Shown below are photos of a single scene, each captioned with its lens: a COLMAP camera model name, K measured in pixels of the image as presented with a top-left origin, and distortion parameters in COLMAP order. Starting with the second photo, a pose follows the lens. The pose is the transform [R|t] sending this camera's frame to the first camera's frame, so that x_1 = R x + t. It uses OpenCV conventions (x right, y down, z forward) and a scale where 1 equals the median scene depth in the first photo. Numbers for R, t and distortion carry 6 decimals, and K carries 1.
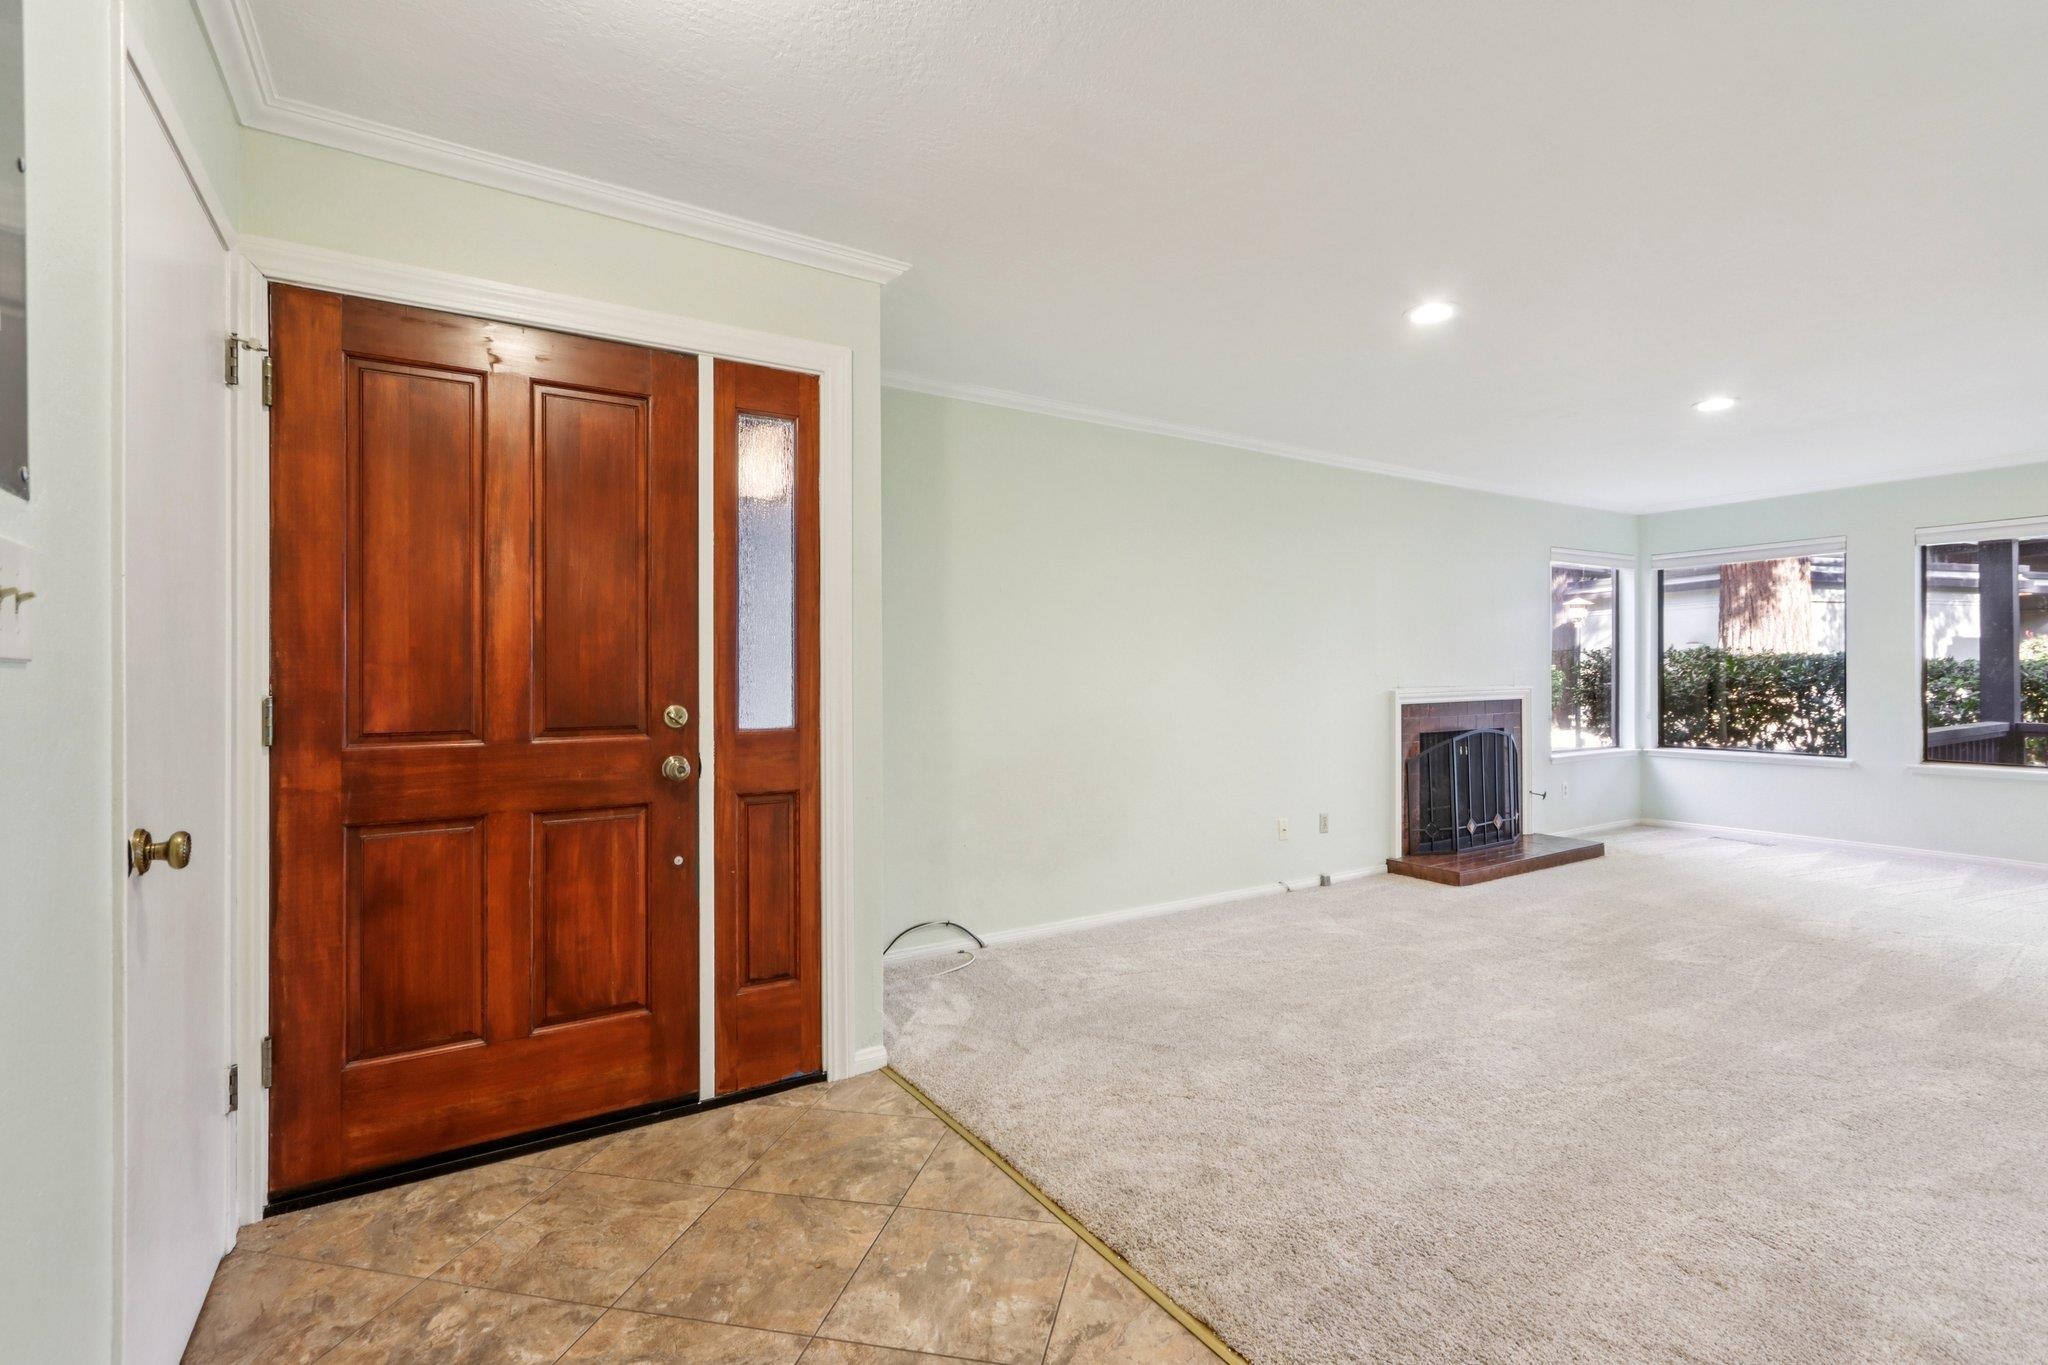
lens RADIAL K [[939.9, 0, 1016.8], [0, 939.9, 674.4], [0, 0, 1]] dist [-0.004608, 0.001798]
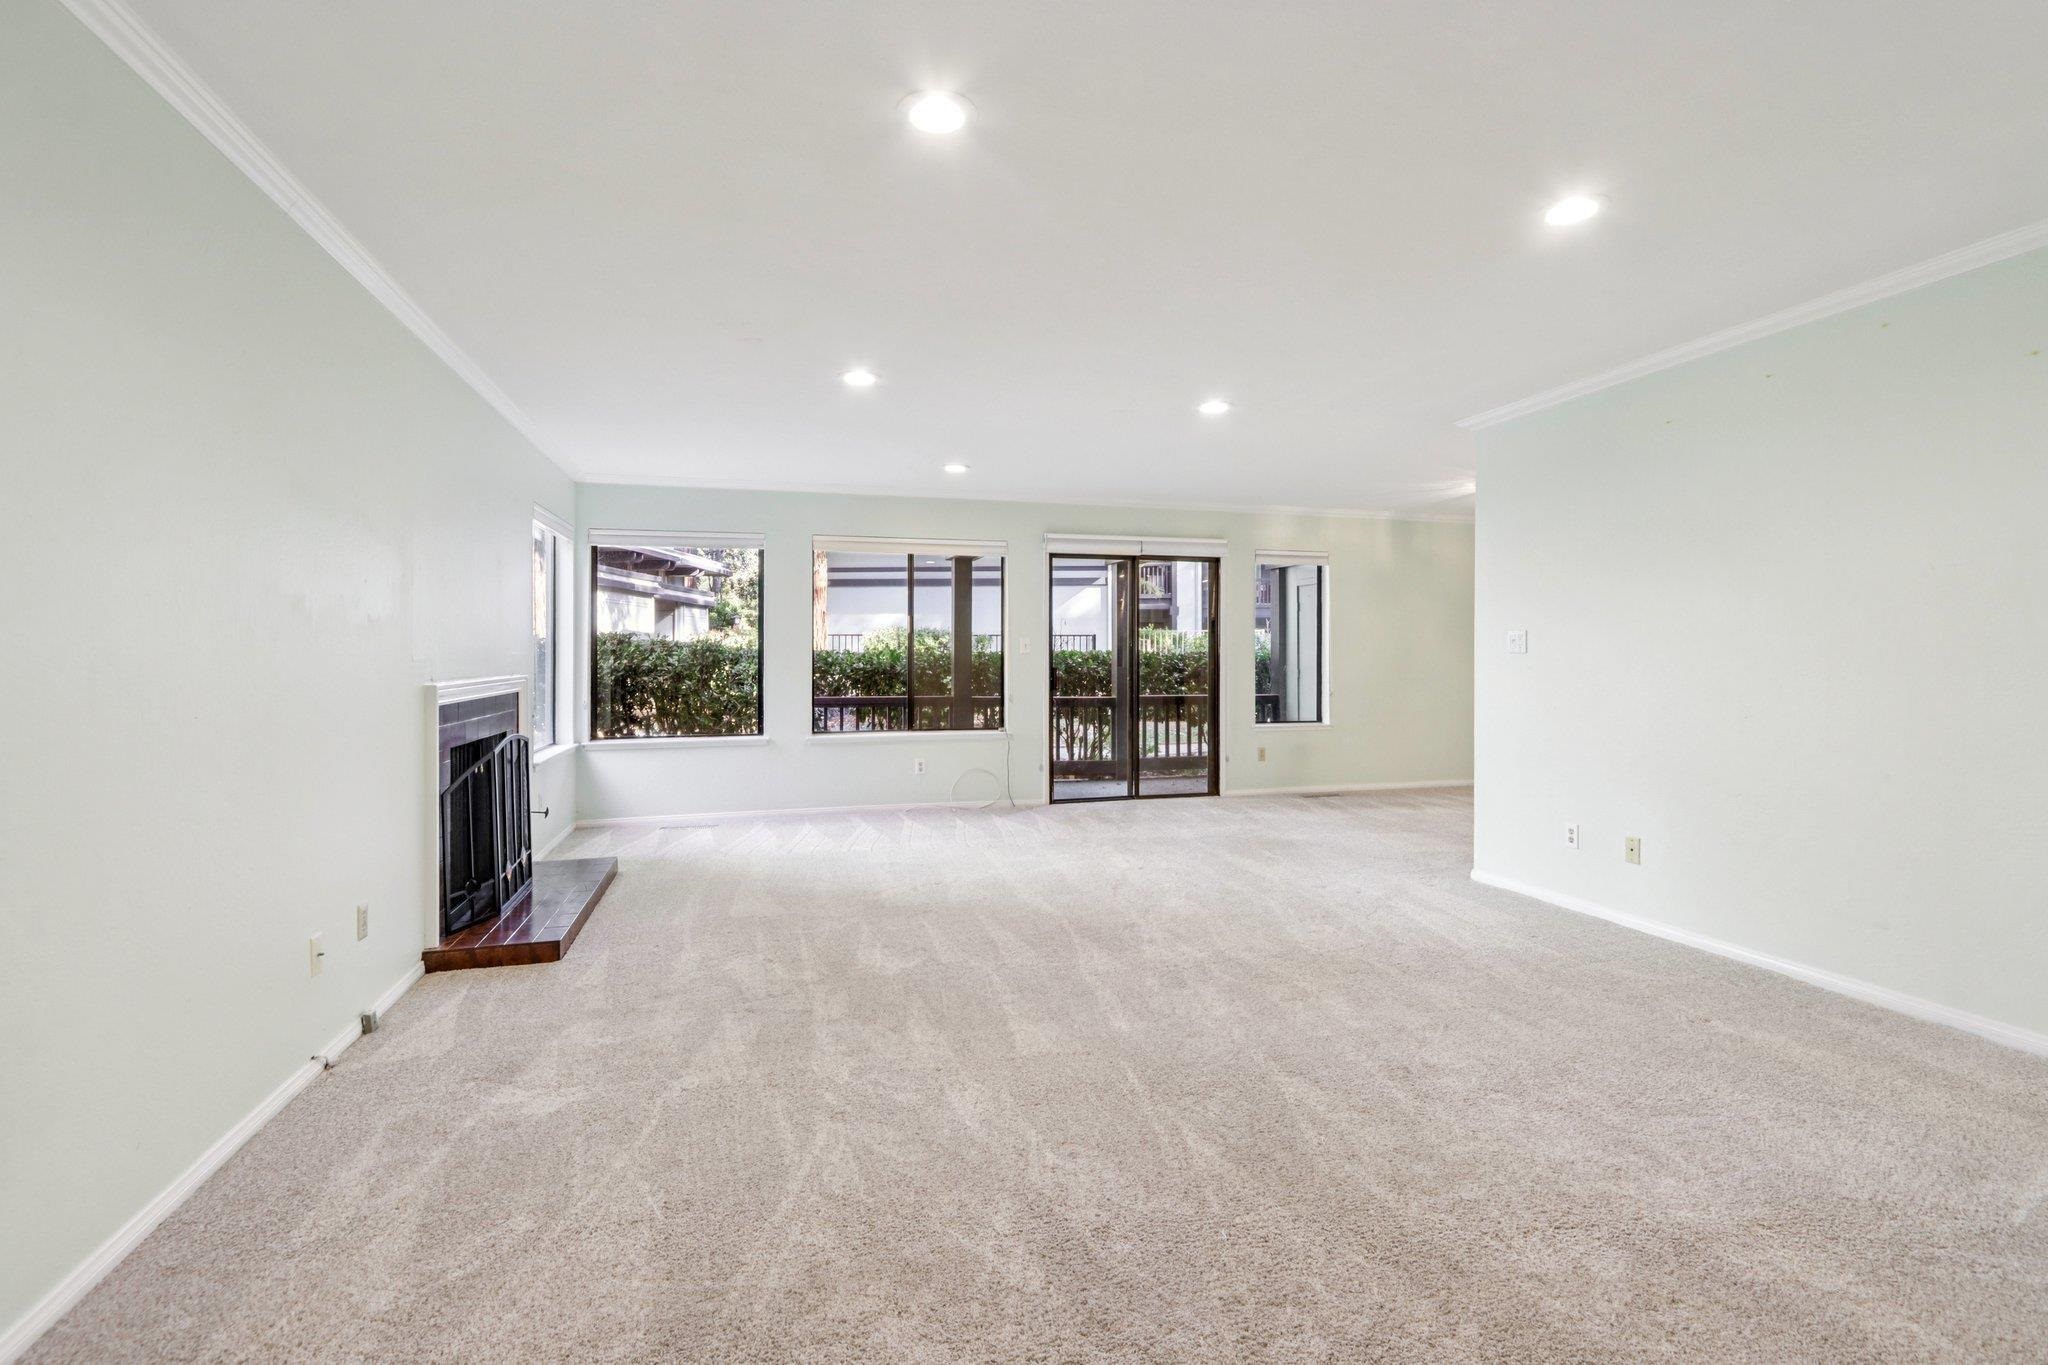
lens RADIAL K [[939.9, 0, 1026.7], [0, 939.9, 670.8], [0, 0, 1]] dist [-0.004608, 0.001798]
pose [[0.266010, -0.013072, 0.963882, -0.115100], [0.001985, 0.999913, 0.013013, -0.001283], [-0.963968, -0.001548, 0.266013, 0.471751]]
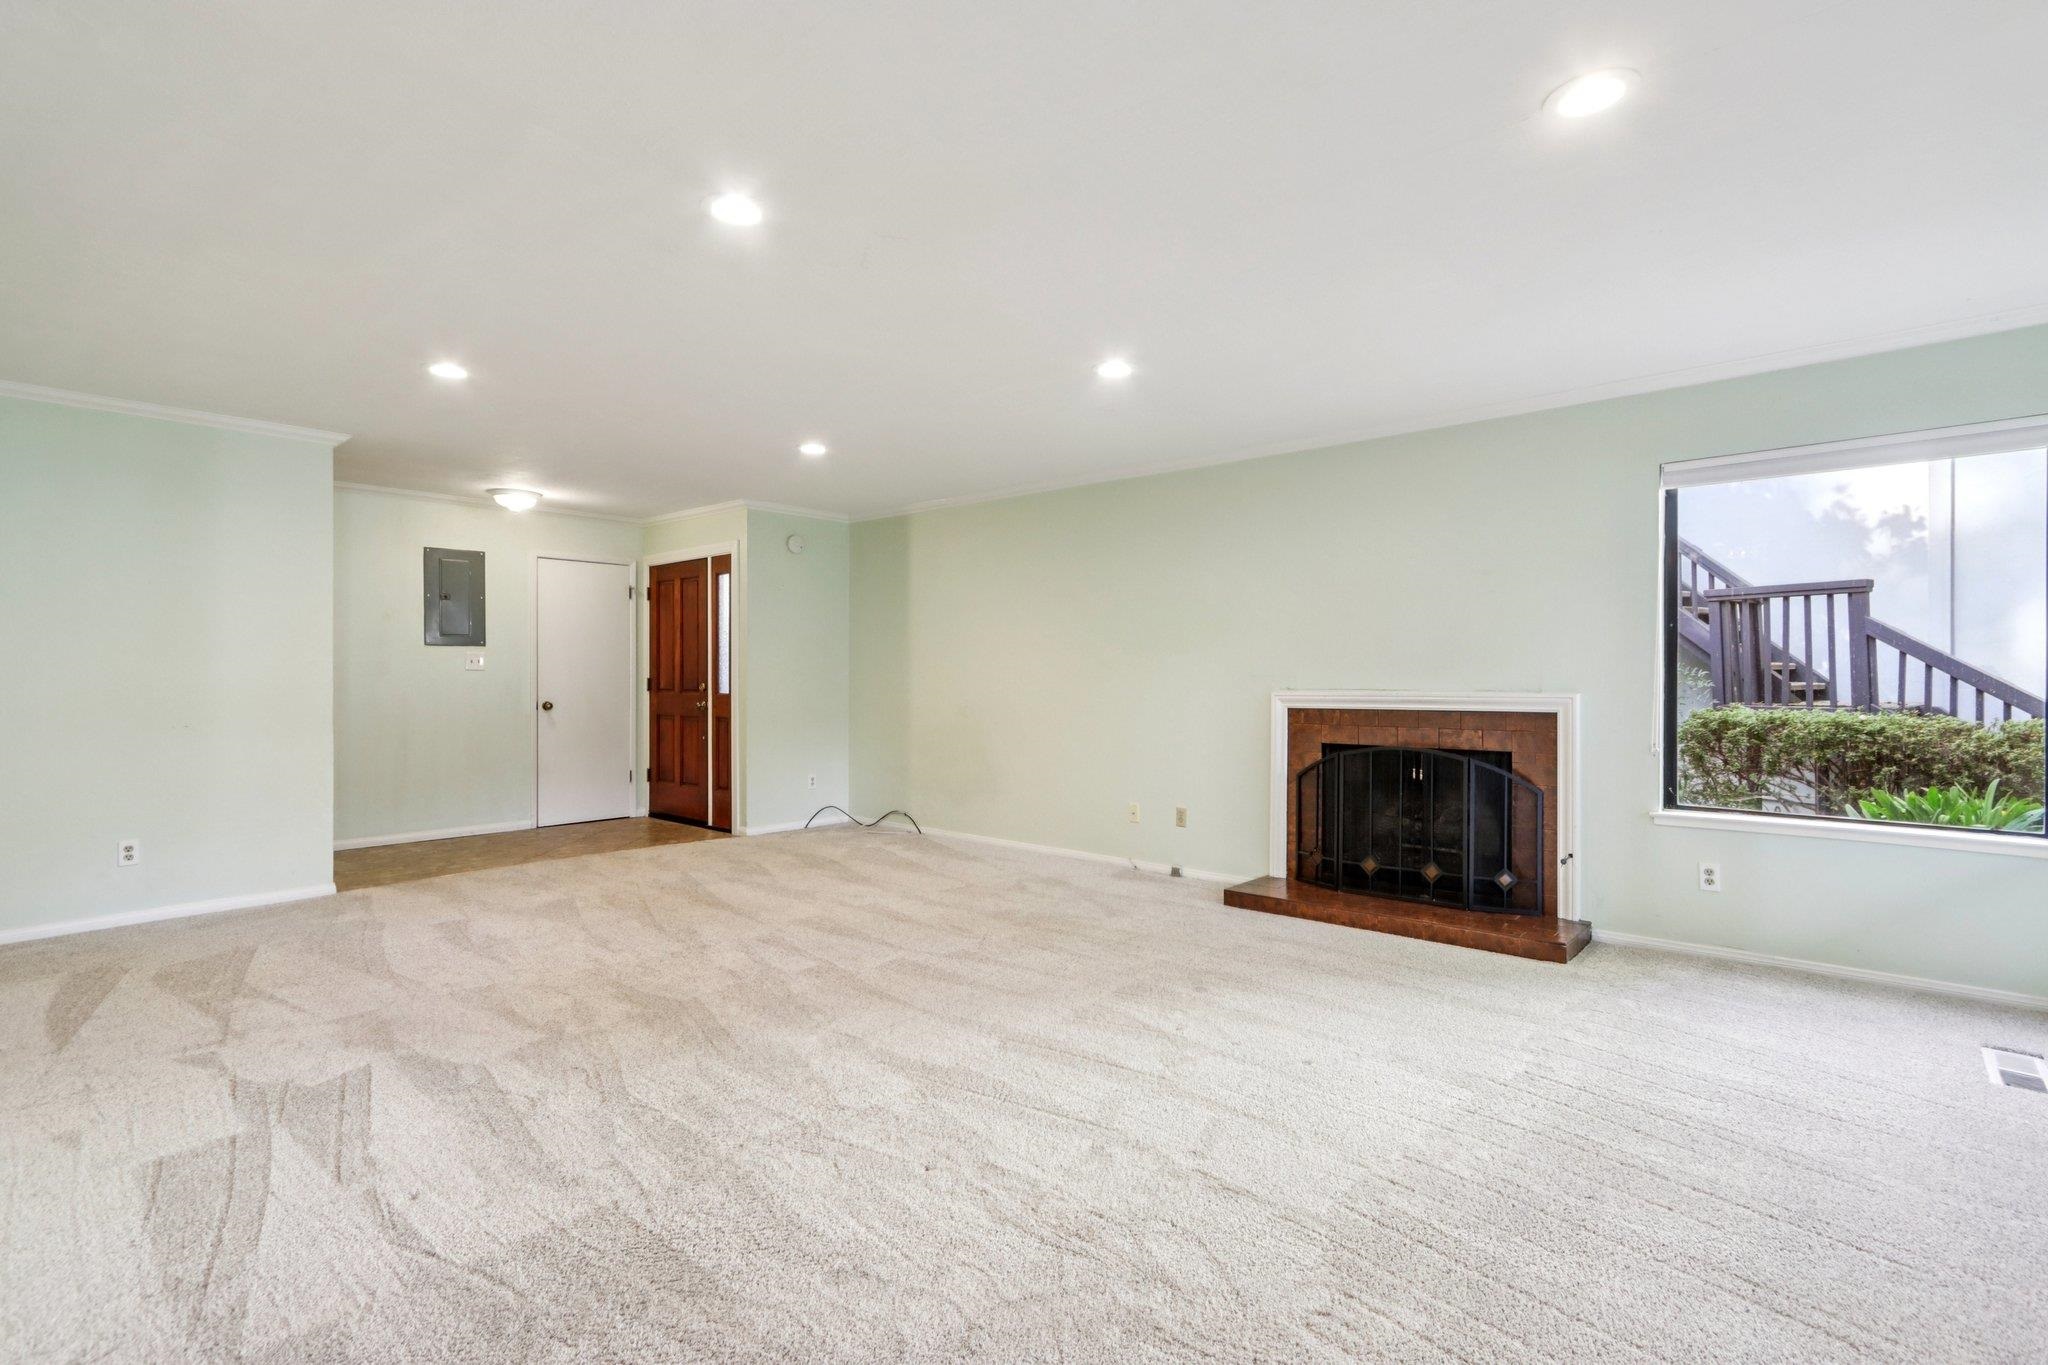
lens RADIAL K [[939.9, 0, 1021.9], [0, 939.9, 677.8], [0, 0, 1]] dist [-0.004608, 0.001798]
pose [[0.285696, 0.007439, -0.958291, 1.299833], [-0.003032, 0.999972, 0.006858, -0.002397], [0.958316, 0.000946, 0.285711, 0.549216]]
